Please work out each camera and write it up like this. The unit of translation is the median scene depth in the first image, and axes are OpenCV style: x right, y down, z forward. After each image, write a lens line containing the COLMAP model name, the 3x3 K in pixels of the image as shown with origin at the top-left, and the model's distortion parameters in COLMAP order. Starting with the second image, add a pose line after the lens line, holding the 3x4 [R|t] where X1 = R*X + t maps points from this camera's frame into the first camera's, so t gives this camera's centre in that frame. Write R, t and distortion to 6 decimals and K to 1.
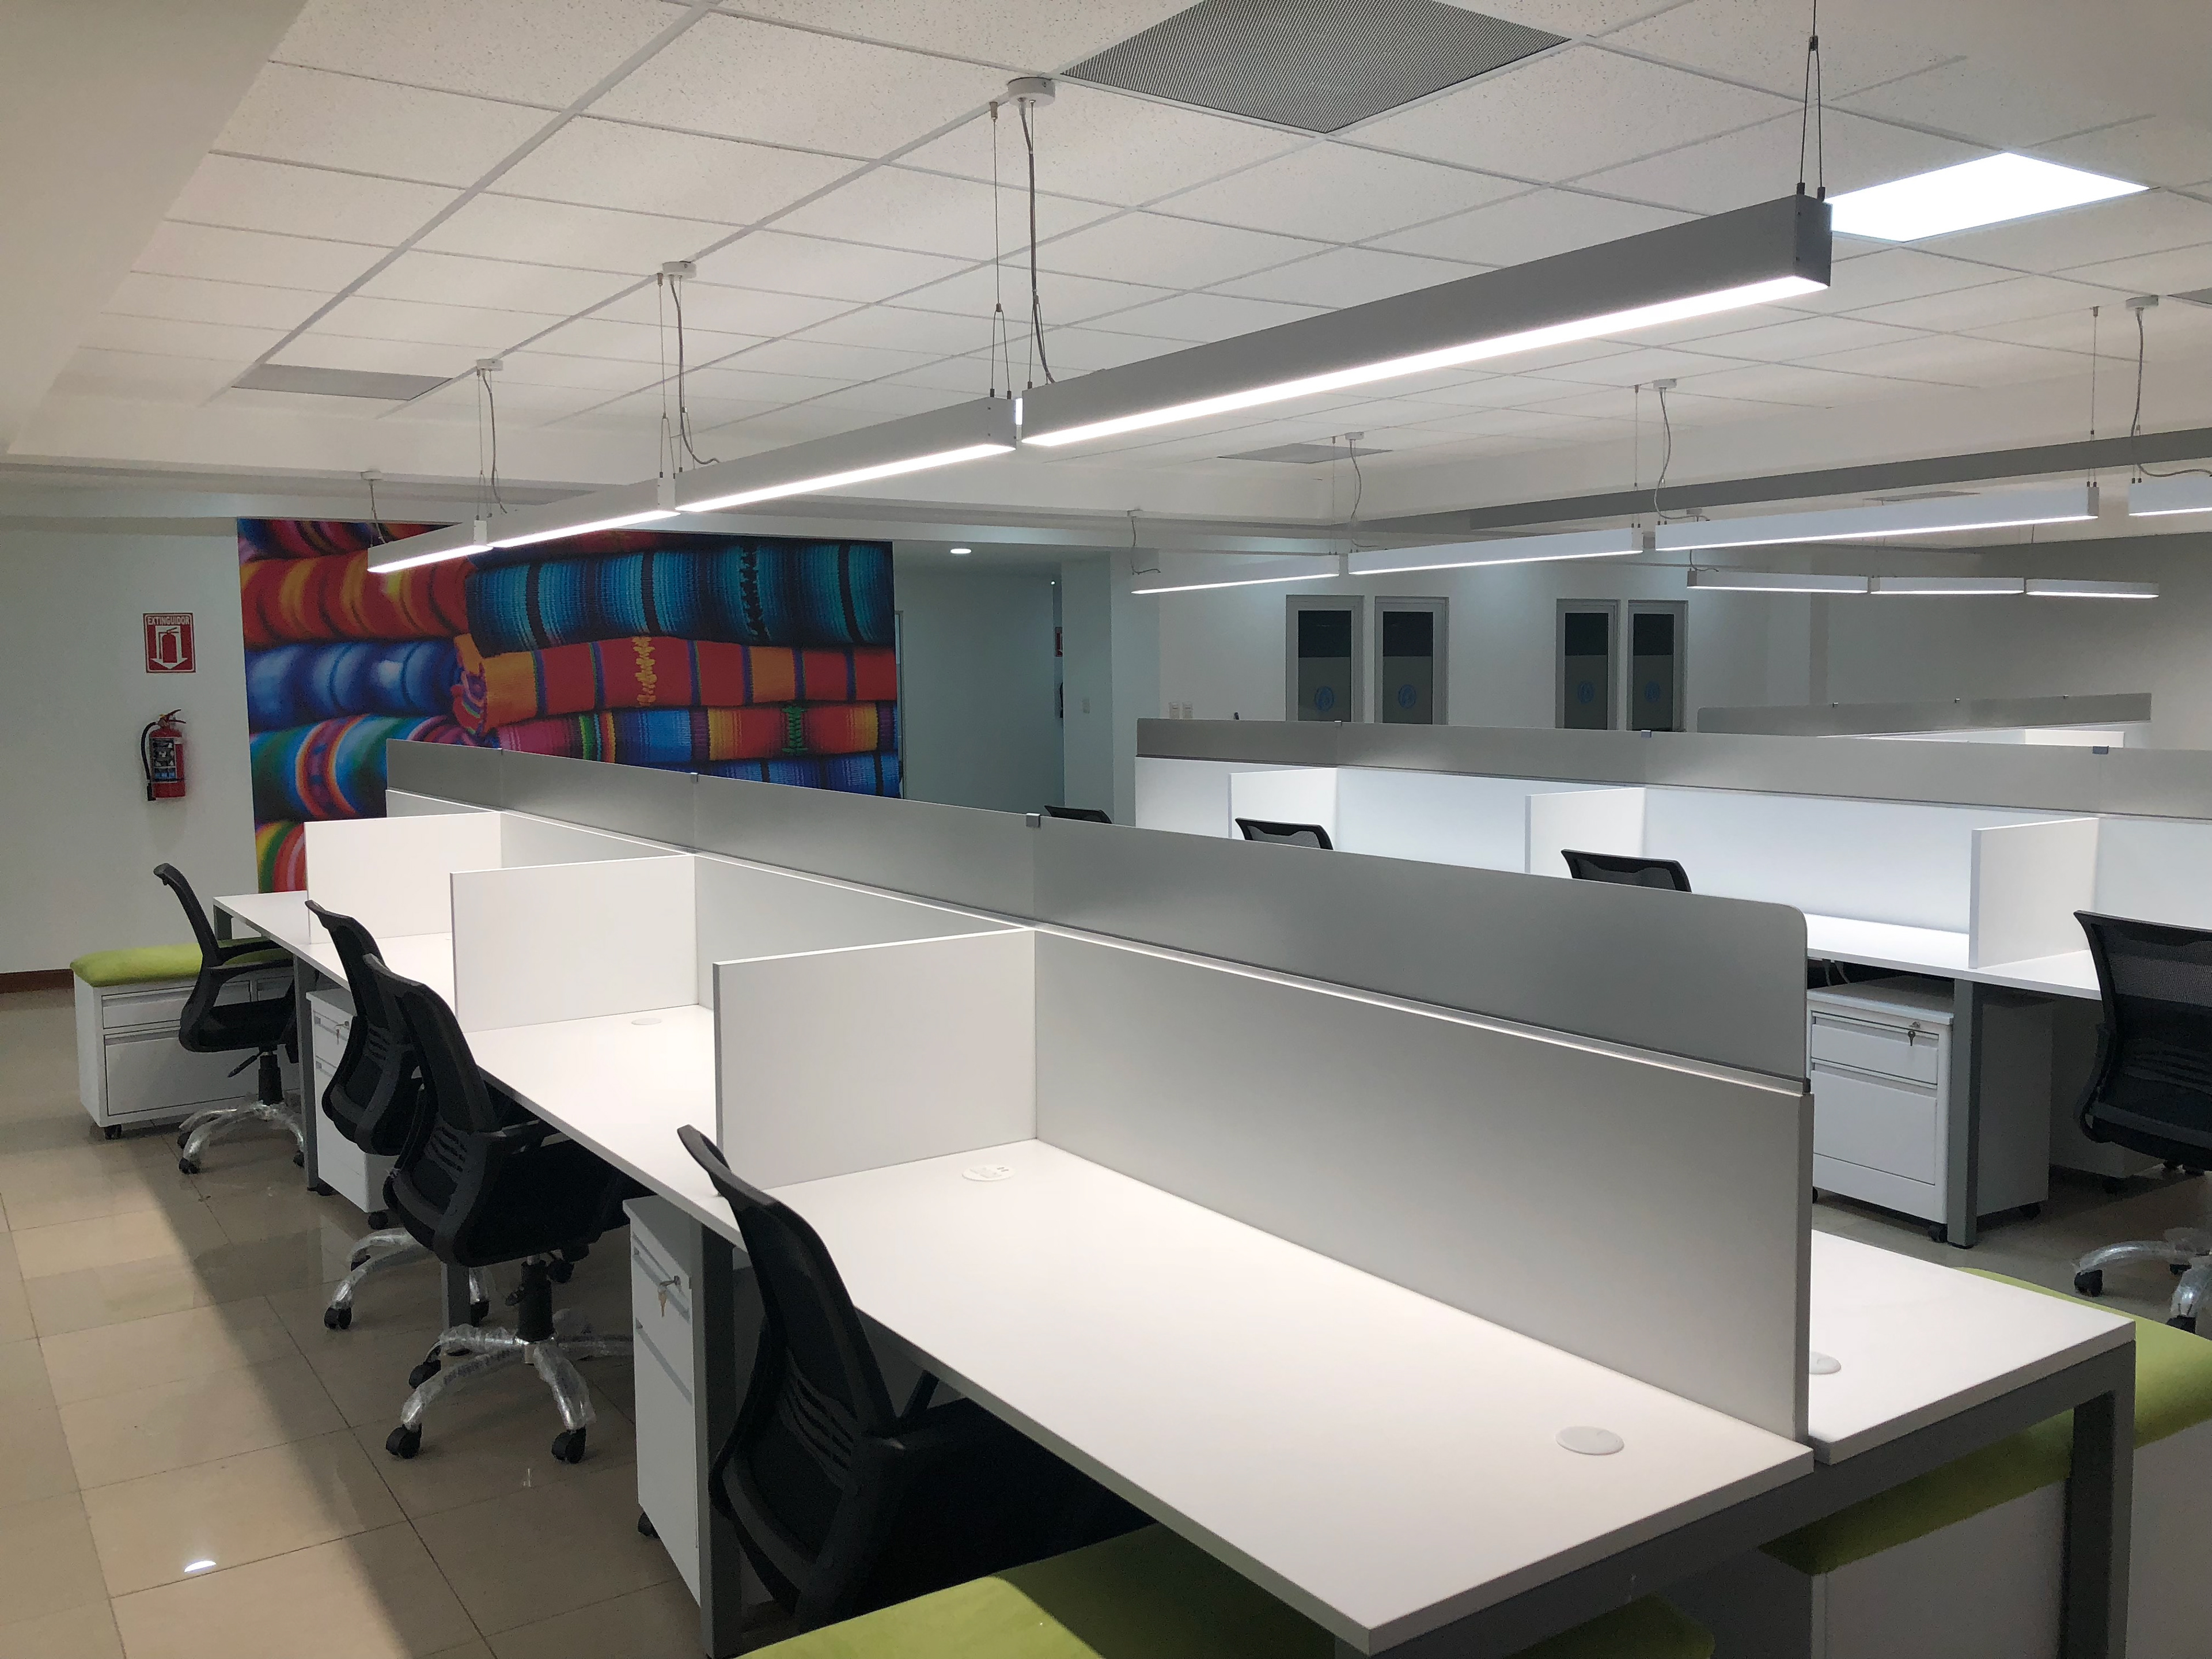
lens RADIAL K [[1827.5, 0, 1109.1], [0, 1827.5, 826.5], [0, 0, 1]] dist [-0.009220, -0.004783]
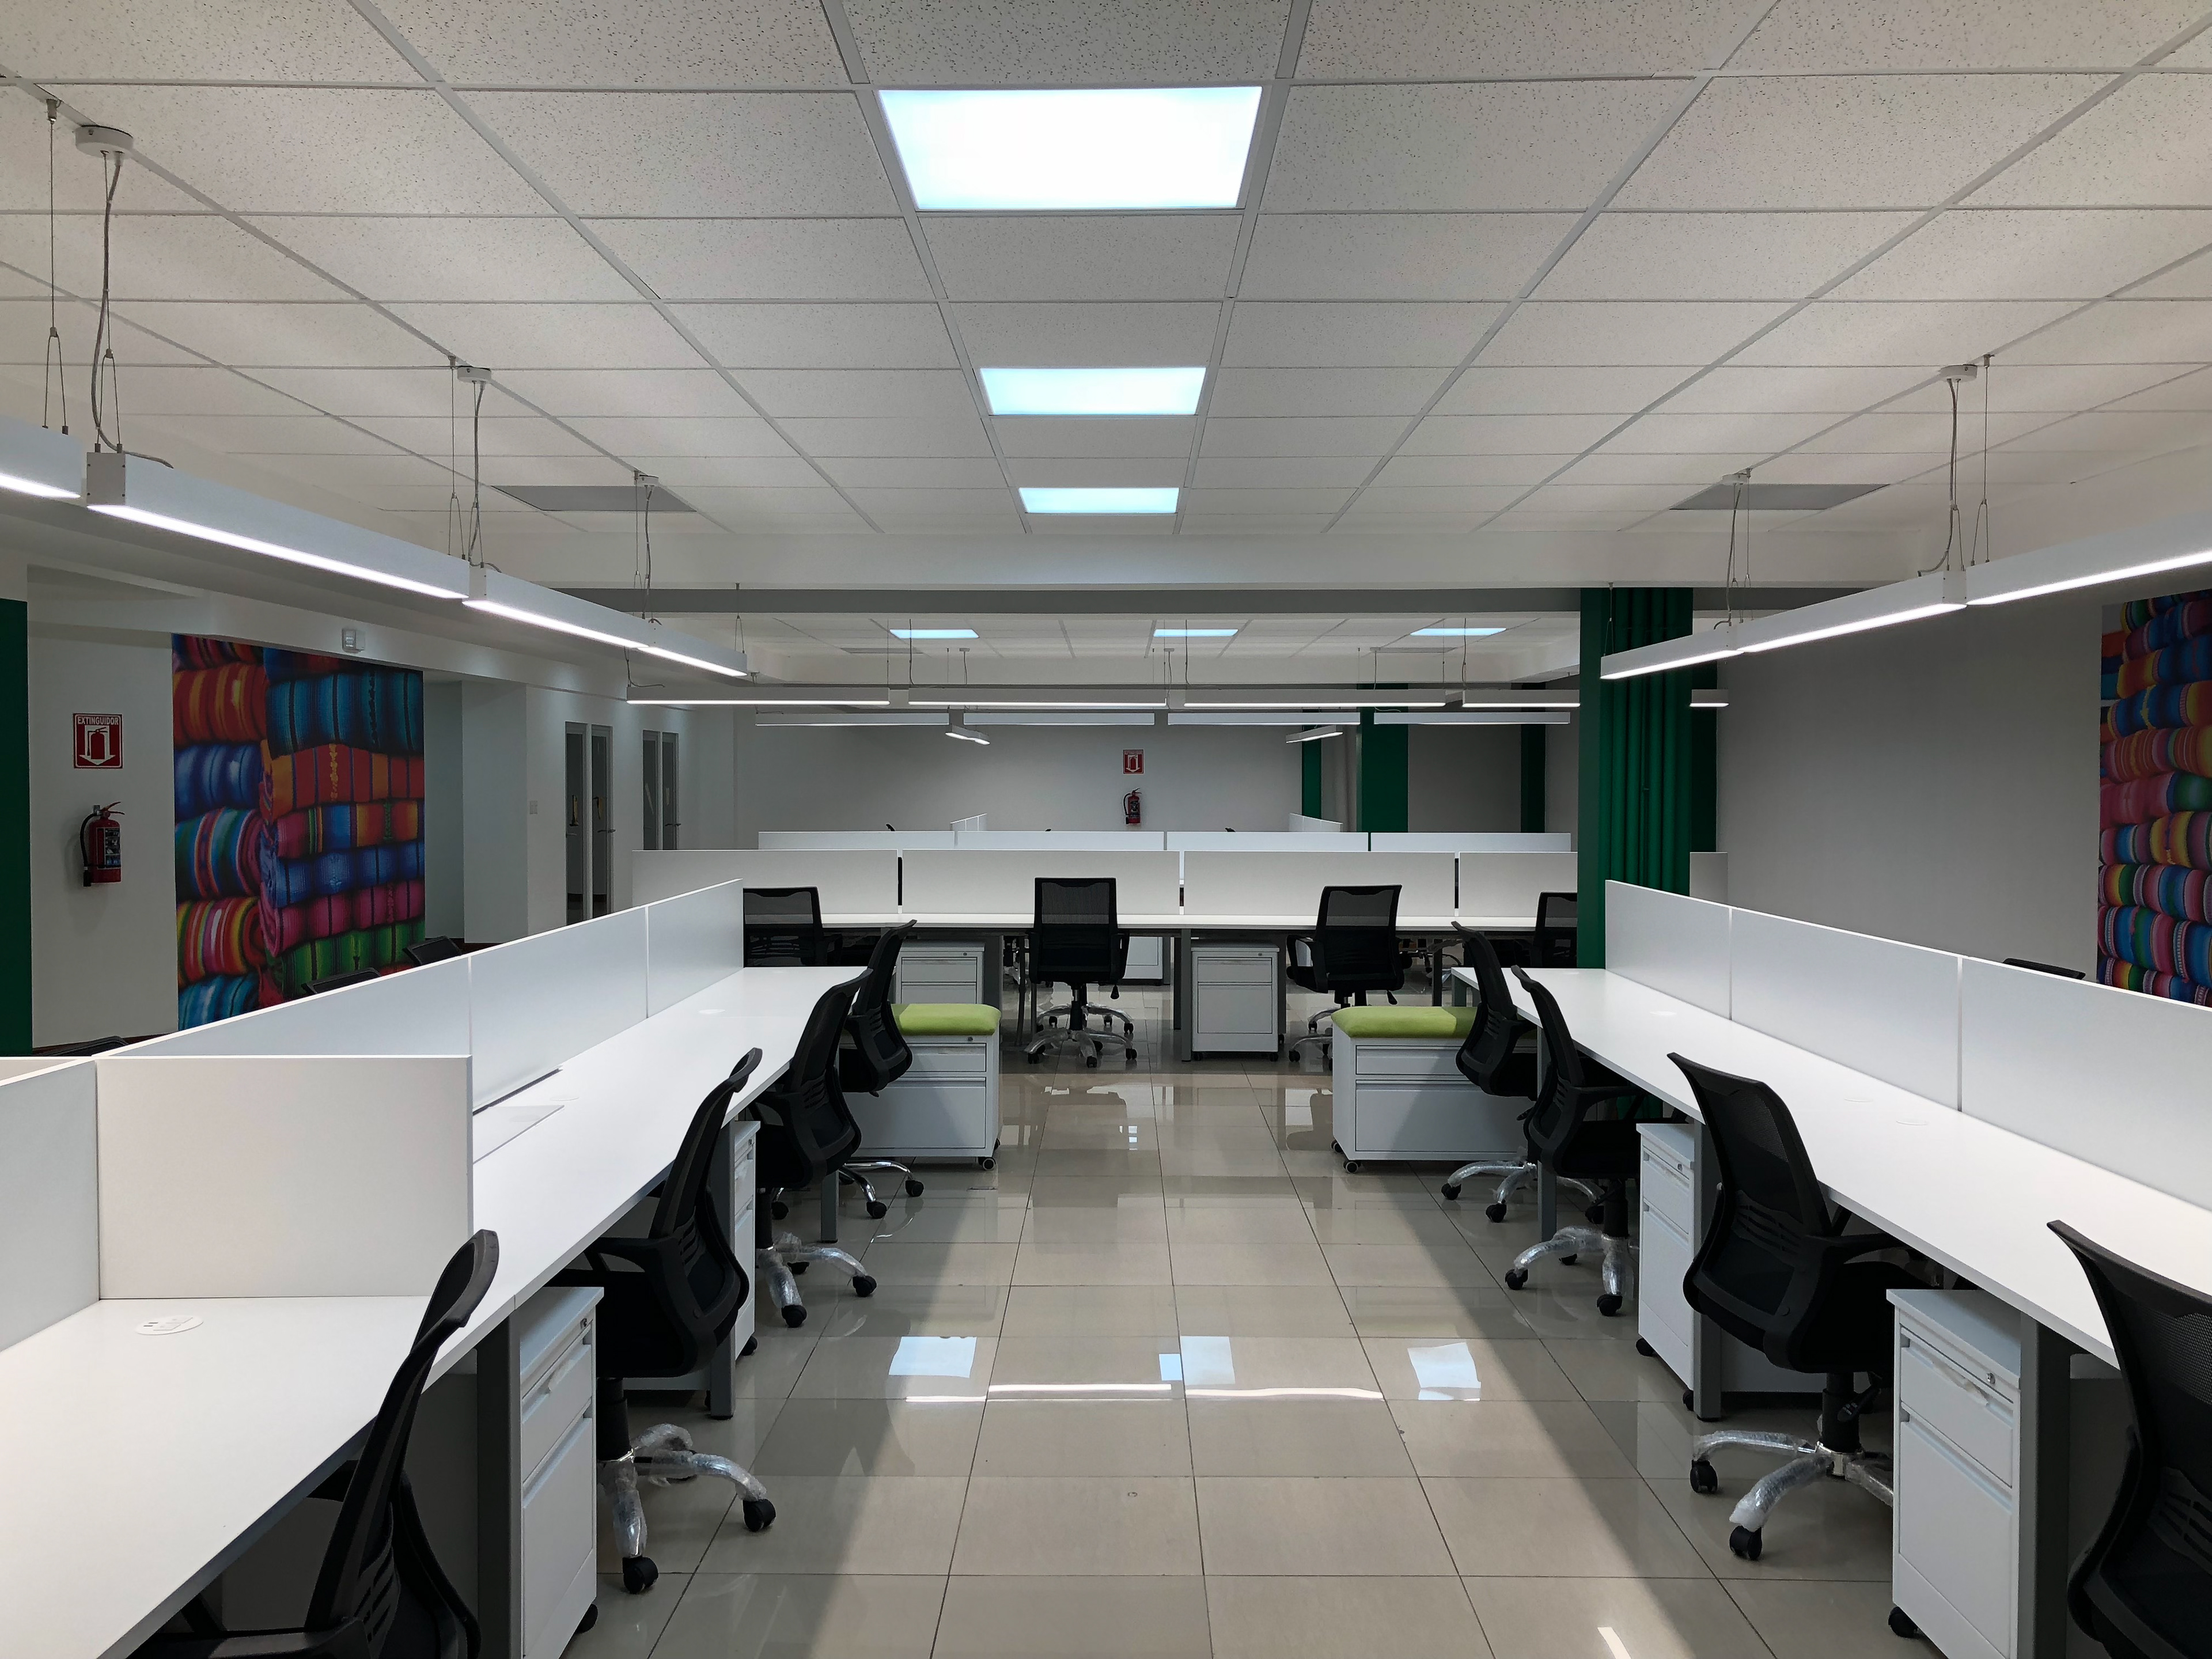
lens RADIAL K [[1827.5, 0, 1105.7], [0, 1827.5, 829.3], [0, 0, 1]] dist [-0.009220, -0.004783]
pose [[0.571265, -0.012283, 0.820674, -1.061329], [0.062770, 0.997613, -0.028762, 0.020755], [-0.818362, 0.067945, 0.570673, -0.109026]]
